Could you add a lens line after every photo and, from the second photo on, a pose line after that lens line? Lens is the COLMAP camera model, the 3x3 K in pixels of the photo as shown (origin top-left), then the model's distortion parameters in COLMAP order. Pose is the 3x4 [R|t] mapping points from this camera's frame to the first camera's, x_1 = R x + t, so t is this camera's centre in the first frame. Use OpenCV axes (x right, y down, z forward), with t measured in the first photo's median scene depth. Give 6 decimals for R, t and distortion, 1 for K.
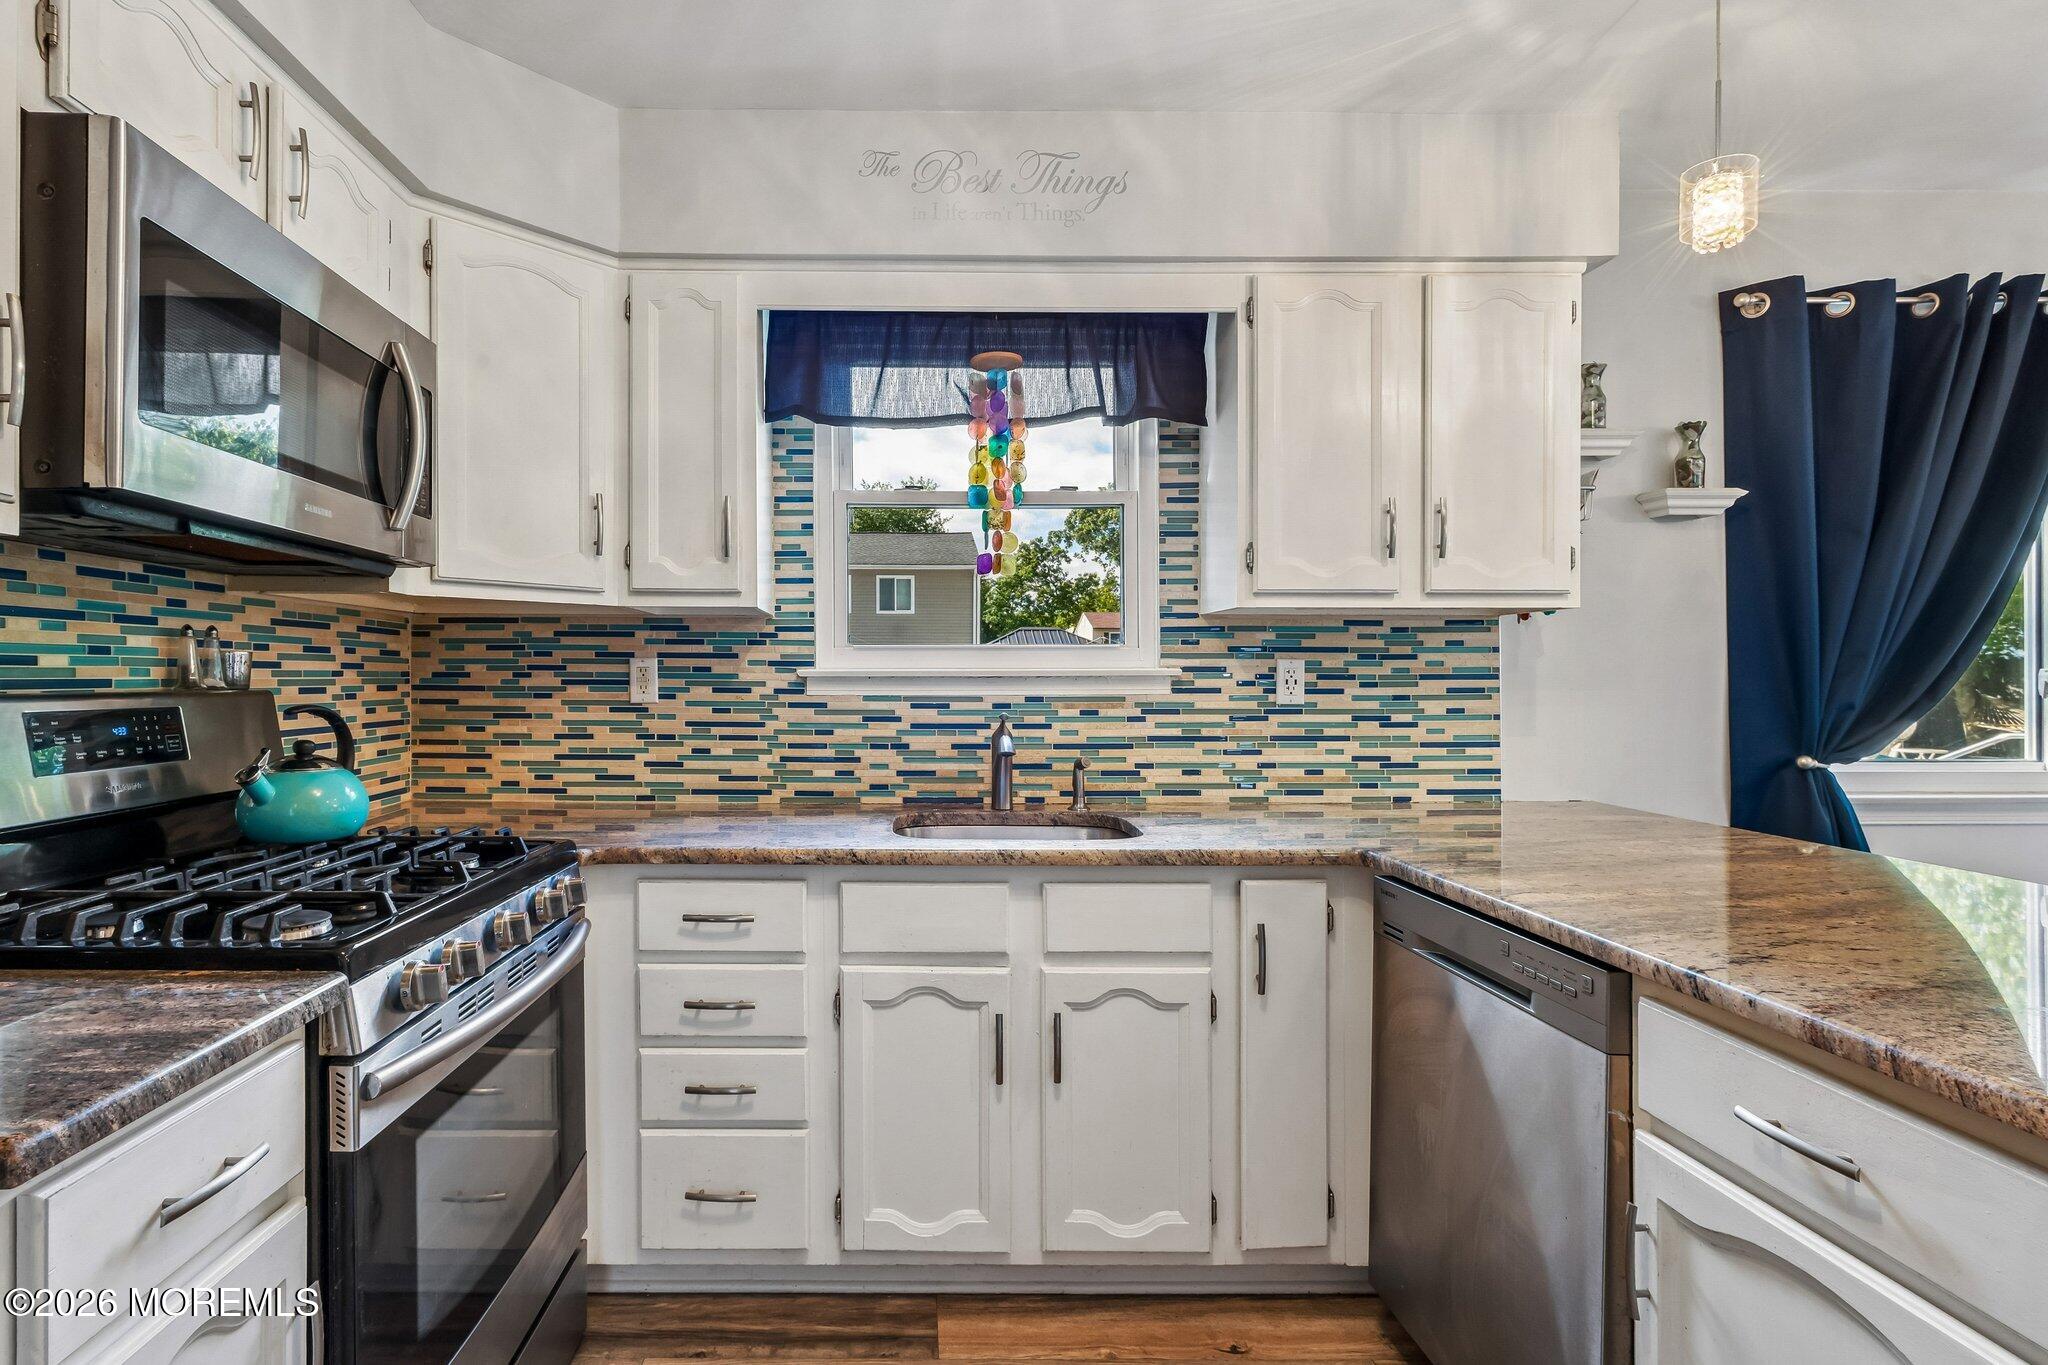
lens RADIAL K [[999.4, 0, 912.3], [0, 999.4, 672.2], [0, 0, 1]] dist [-0.008082, 0.000208]
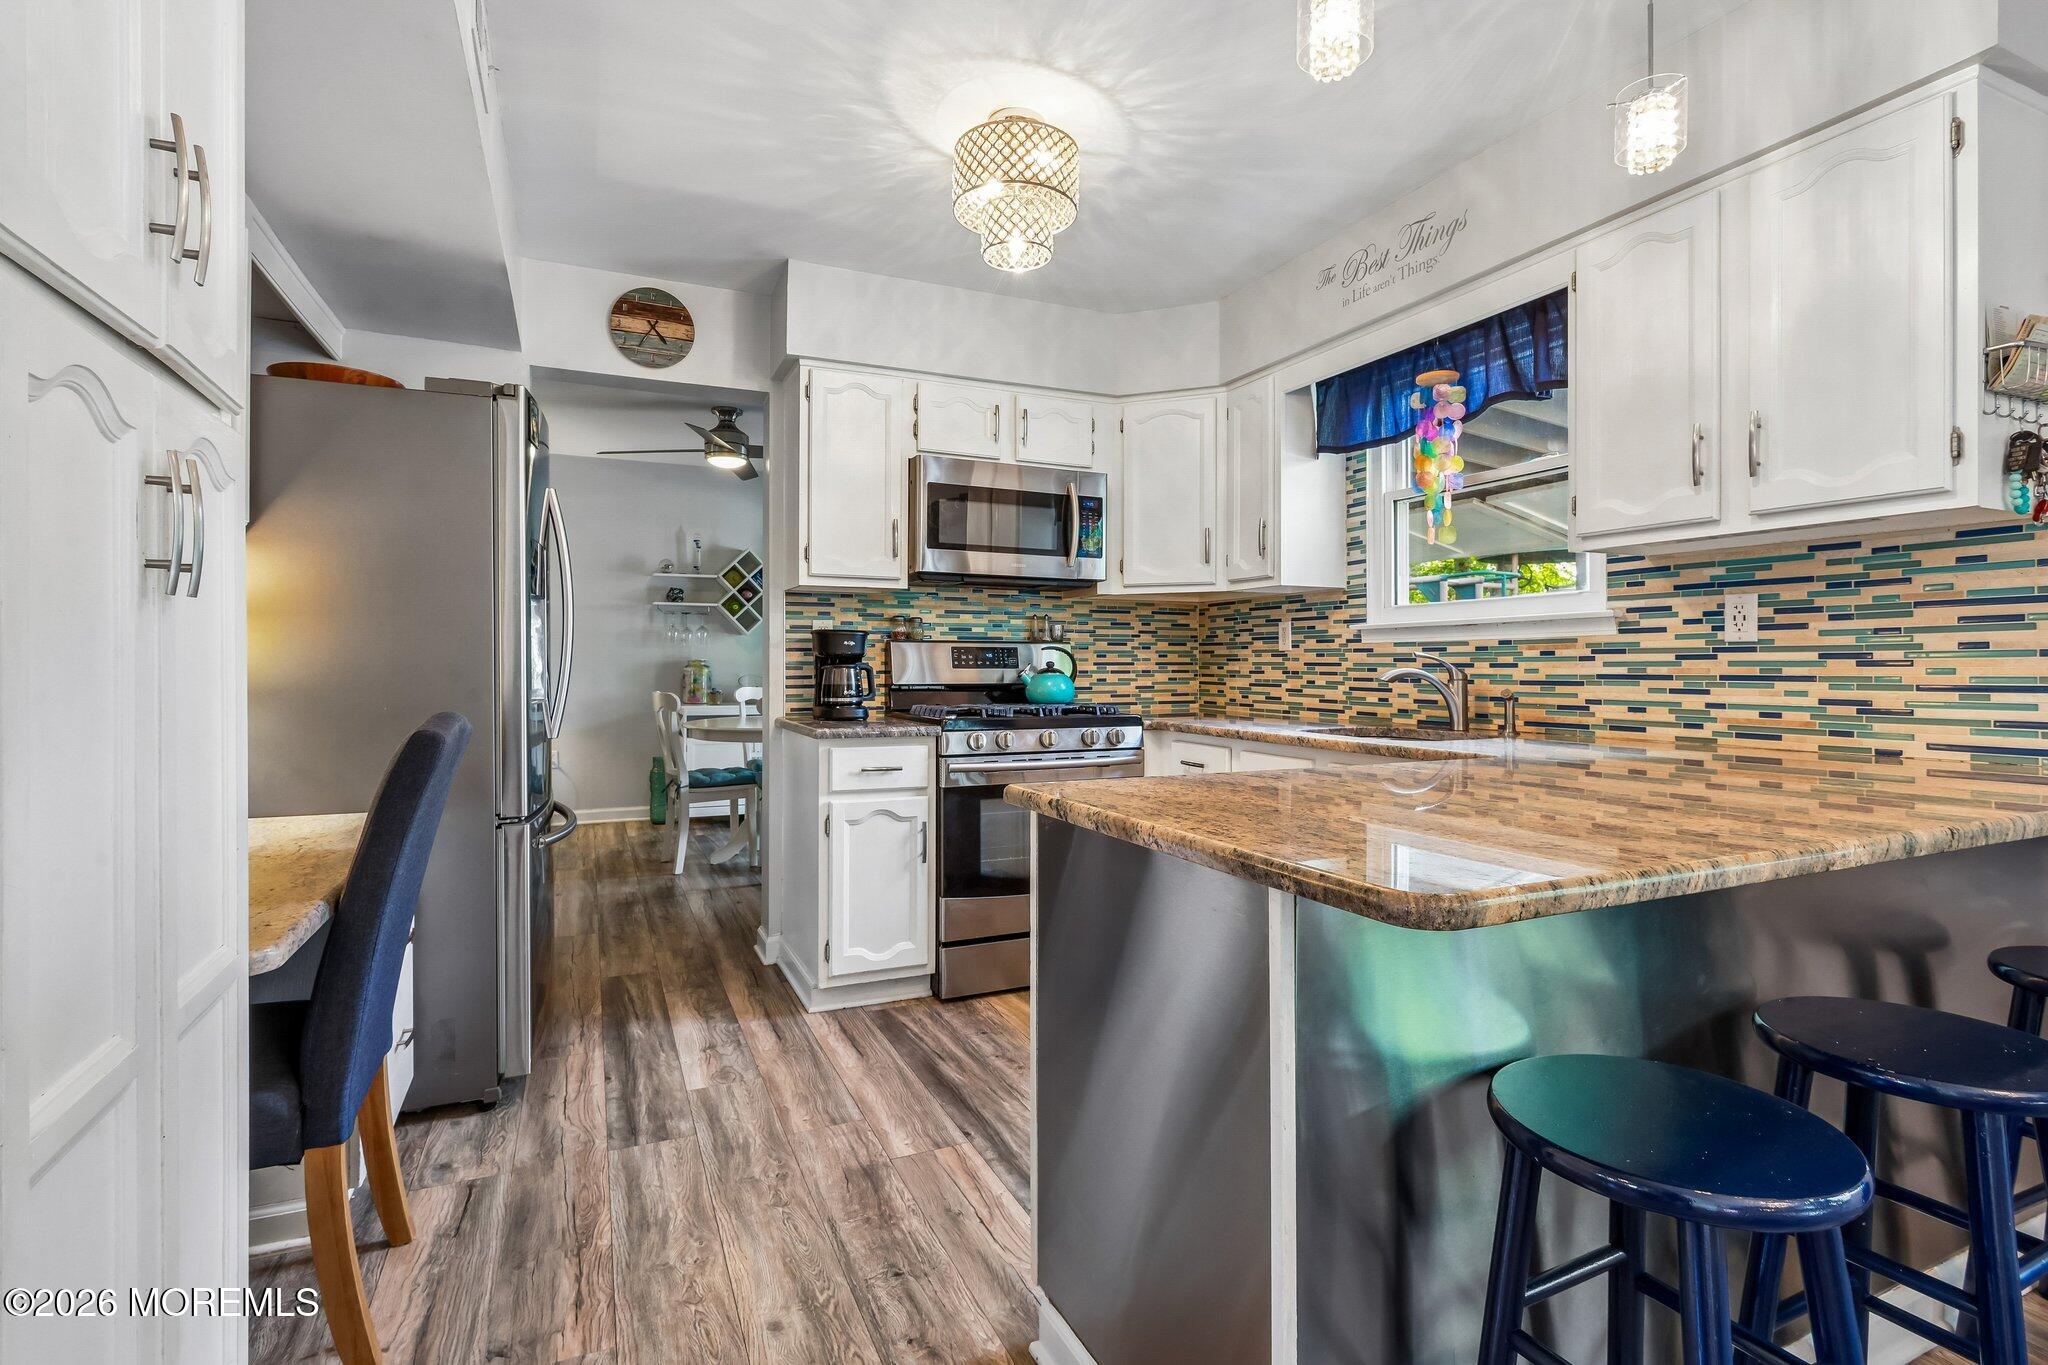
lens RADIAL K [[967.6, 0, 1018.1], [0, 967.6, 637.3], [0, 0, 1]] dist [-0.003948, -0.000189]
pose [[0.410770, -0.028174, -0.911304, 0.929848], [0.006530, 0.999588, -0.027961, 0.049023], [0.911716, 0.005535, 0.410785, 0.004895]]
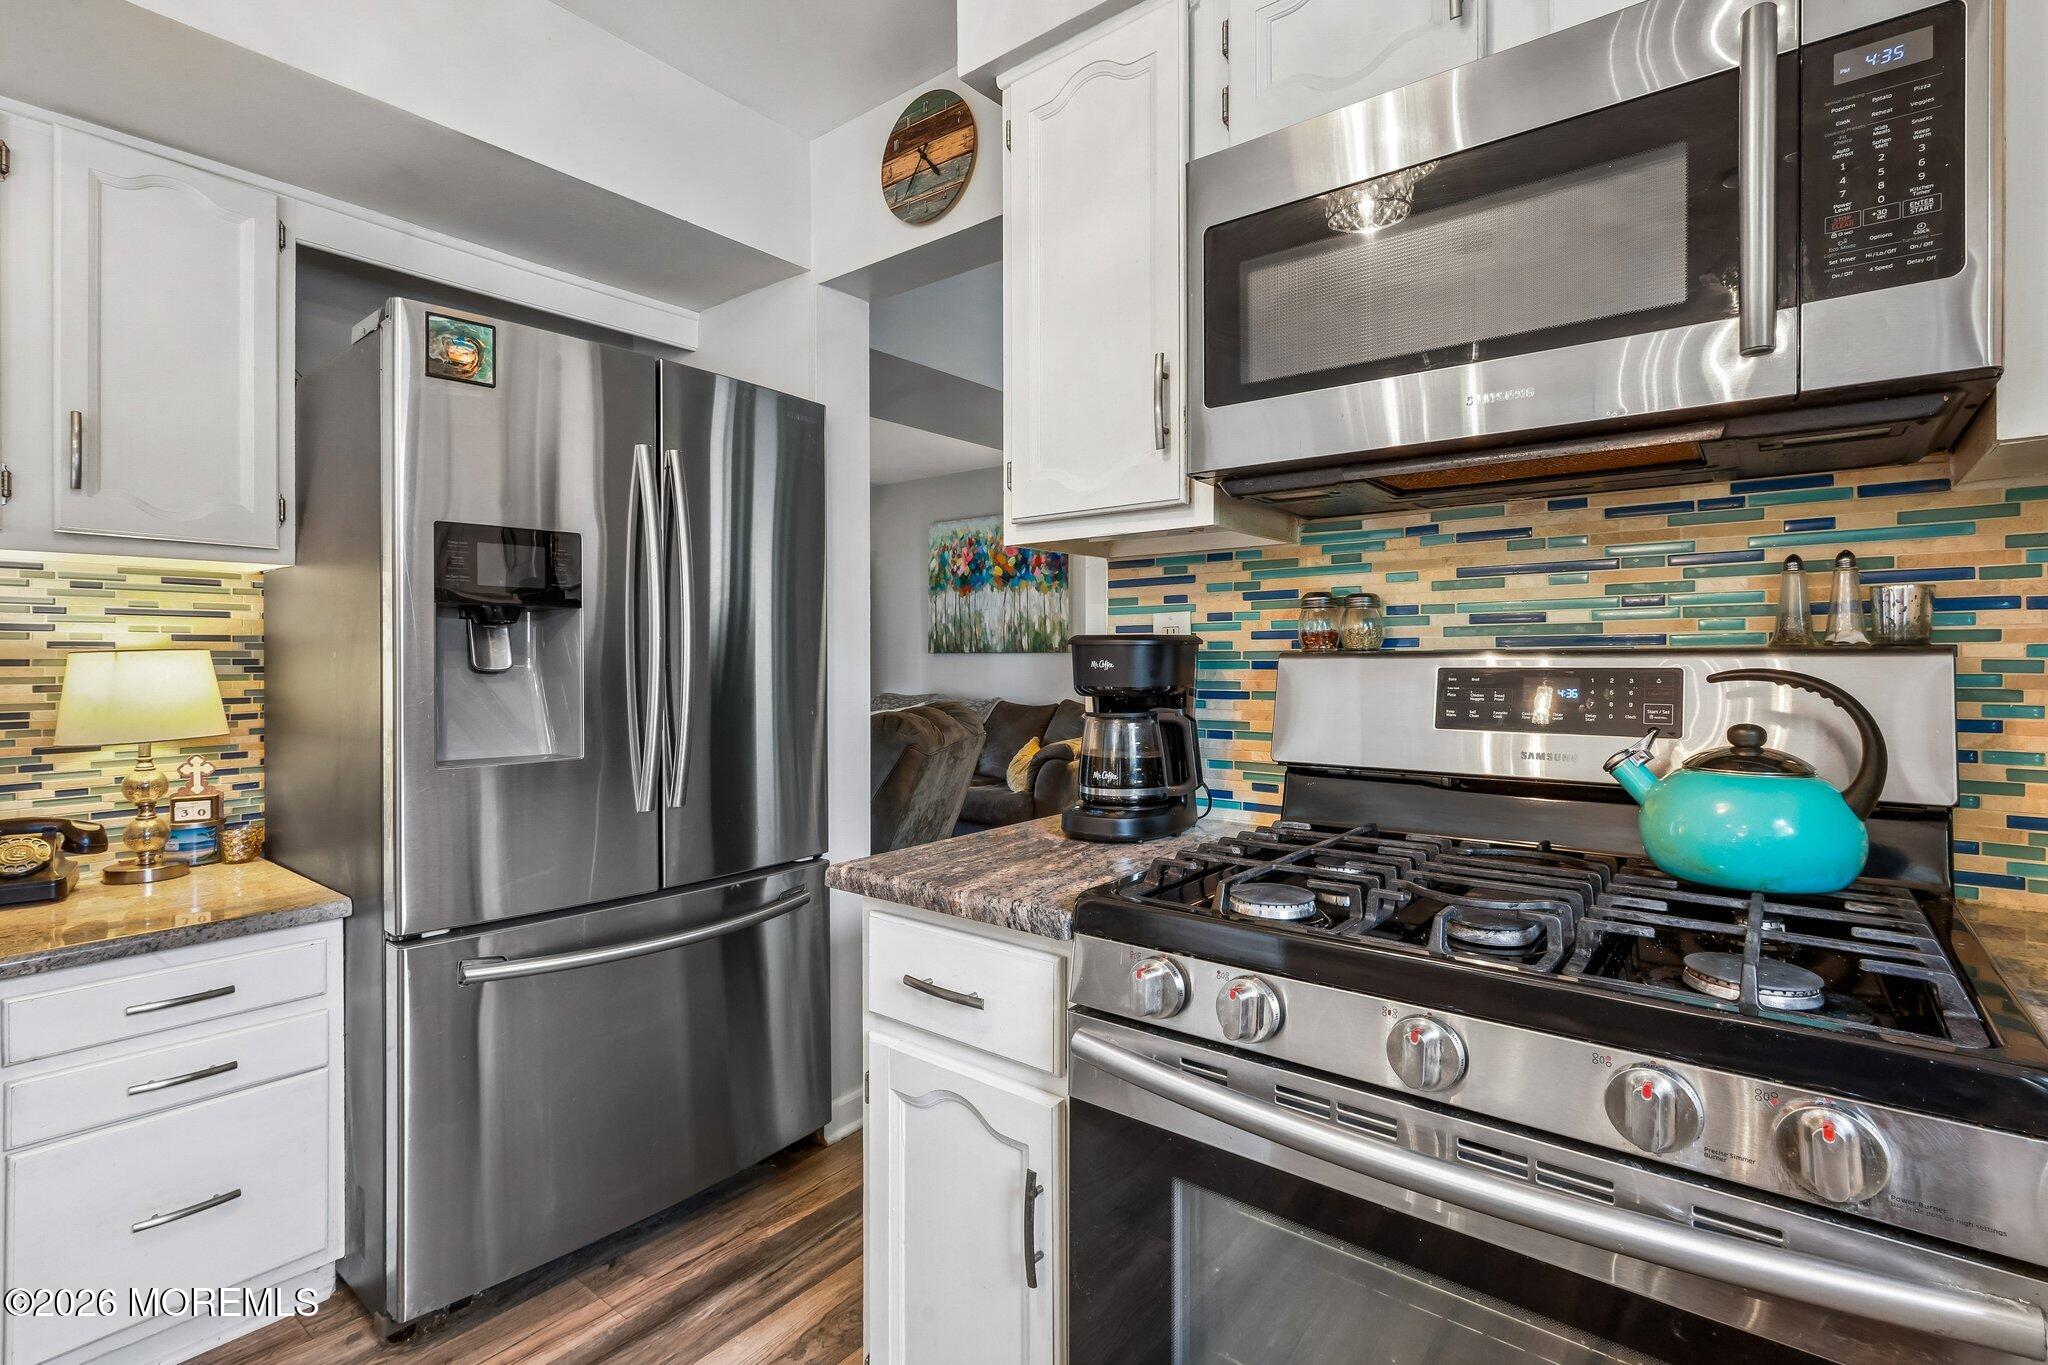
lens RADIAL K [[971.1, 0, 1021.6], [0, 971.1, 654.9], [0, 0, 1]] dist [0.001348, 0.000163]
pose [[-0.630254, -0.006017, -0.776365, 0.102192], [0.006024, 0.999902, -0.012640, 0.019487], [0.776365, -0.012643, -0.630156, 0.683099]]
